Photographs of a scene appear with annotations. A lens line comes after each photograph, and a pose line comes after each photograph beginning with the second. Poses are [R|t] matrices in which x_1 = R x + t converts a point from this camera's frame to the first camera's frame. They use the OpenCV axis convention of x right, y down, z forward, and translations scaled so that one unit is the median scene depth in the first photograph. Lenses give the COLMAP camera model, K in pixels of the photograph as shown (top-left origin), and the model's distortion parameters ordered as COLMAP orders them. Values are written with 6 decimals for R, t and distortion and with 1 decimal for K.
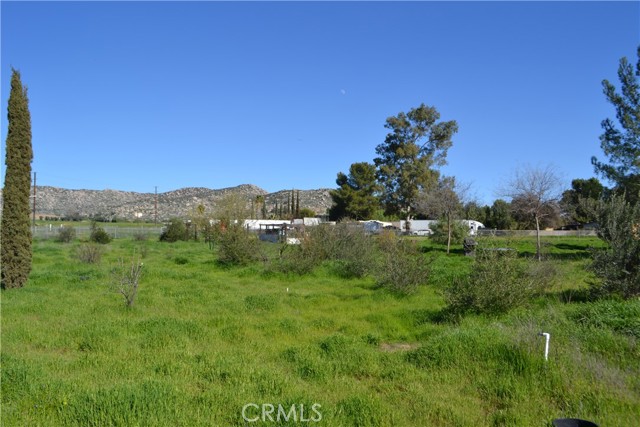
lens RADIAL K [[510.3, 0, 320.7], [0, 510.3, 226.7], [0, 0, 1]] dist [-0.089500, 0.016932]
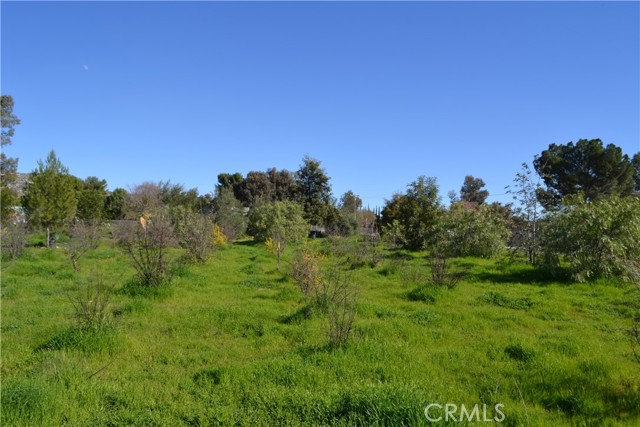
lens RADIAL K [[510.3, 0, 320.7], [0, 510.3, 226.7], [0, 0, 1]] dist [-0.089500, 0.016932]
pose [[0.878327, 0.021397, 0.477581, 0.324056], [-0.028280, 0.999574, 0.007226, 0.001245], [-0.477223, -0.019853, 0.878558, -0.034178]]
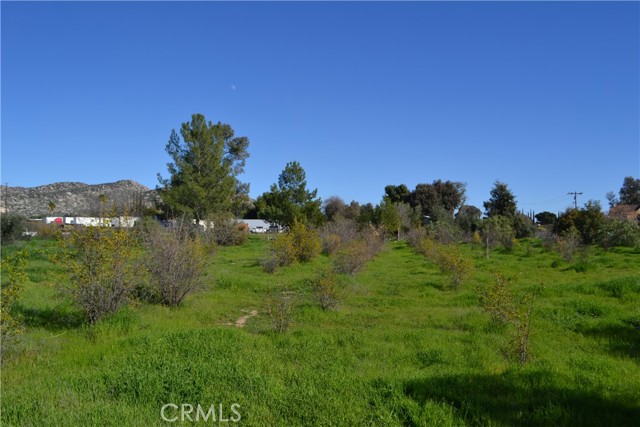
lens RADIAL K [[510.3, 0, 320.7], [0, 510.3, 226.7], [0, 0, 1]] dist [-0.089500, 0.016932]
pose [[0.975728, 0.008059, 0.218838, 0.168199], [-0.008592, 0.999962, 0.001483, -0.000482], [-0.218817, -0.003327, 0.975760, -0.201776]]
